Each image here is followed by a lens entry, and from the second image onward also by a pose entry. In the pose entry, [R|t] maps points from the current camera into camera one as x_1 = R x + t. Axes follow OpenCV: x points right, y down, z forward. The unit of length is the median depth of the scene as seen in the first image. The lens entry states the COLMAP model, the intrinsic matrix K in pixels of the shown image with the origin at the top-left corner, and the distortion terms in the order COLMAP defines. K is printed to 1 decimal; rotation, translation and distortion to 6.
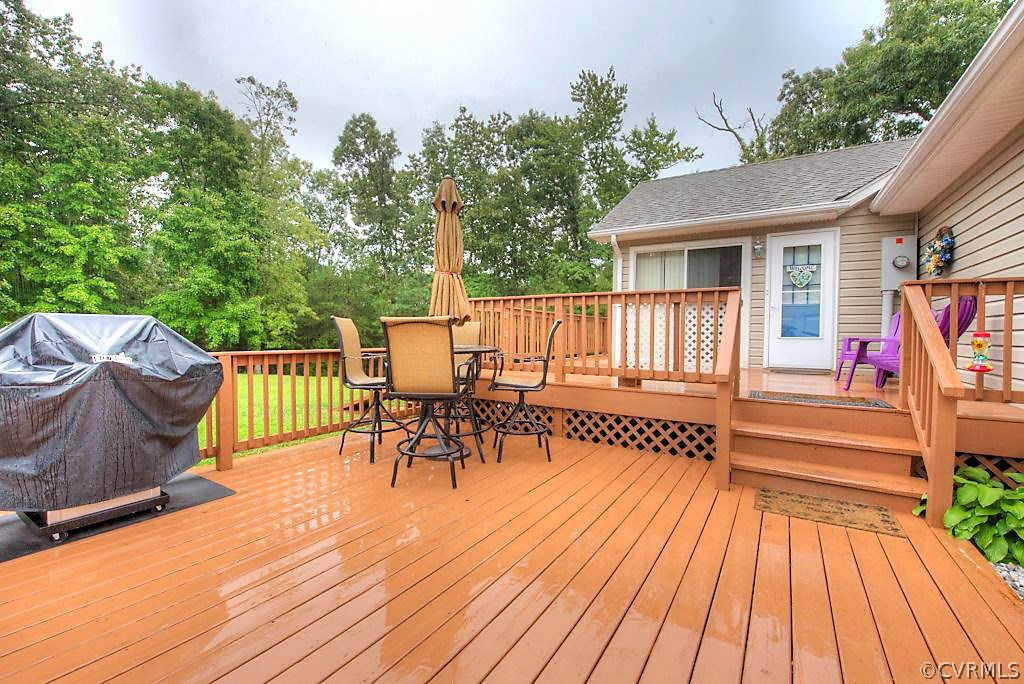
lens RADIAL K [[427.0, 0, 513.7], [0, 427.0, 344.7], [0, 0, 1]] dist [-0.013503, -0.001605]
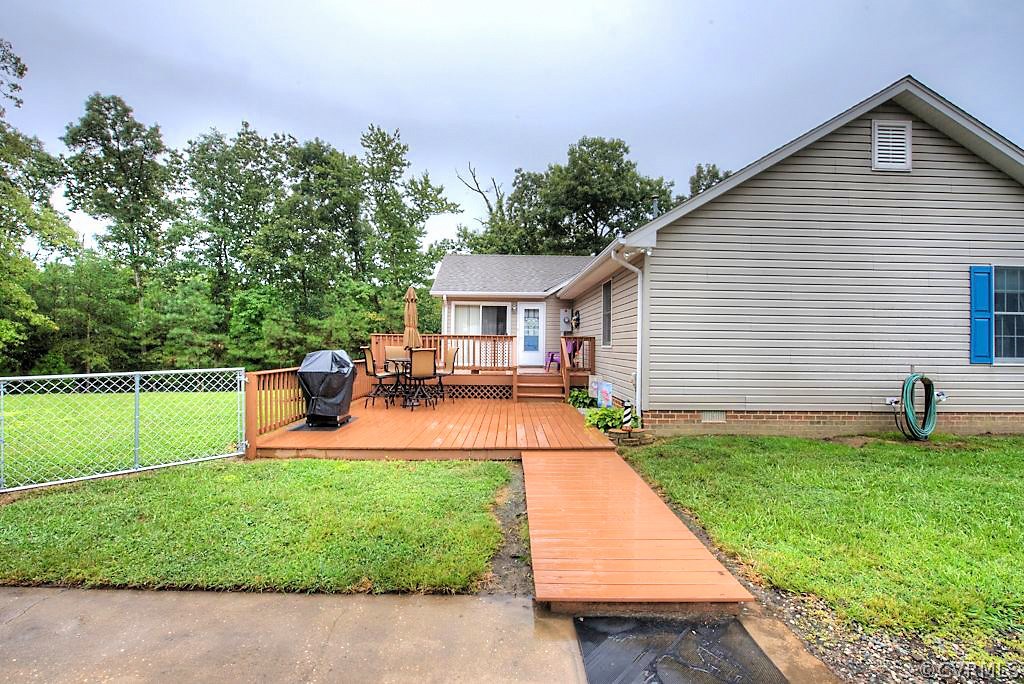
lens RADIAL K [[427.0, 0, 512.8], [0, 427.0, 343.9], [0, 0, 1]] dist [-0.013503, -0.001605]
pose [[0.841446, -0.001280, 0.540339, -0.149496], [0.012586, 0.999772, -0.017231, -0.004612], [-0.540194, 0.021300, 0.841271, -0.200858]]
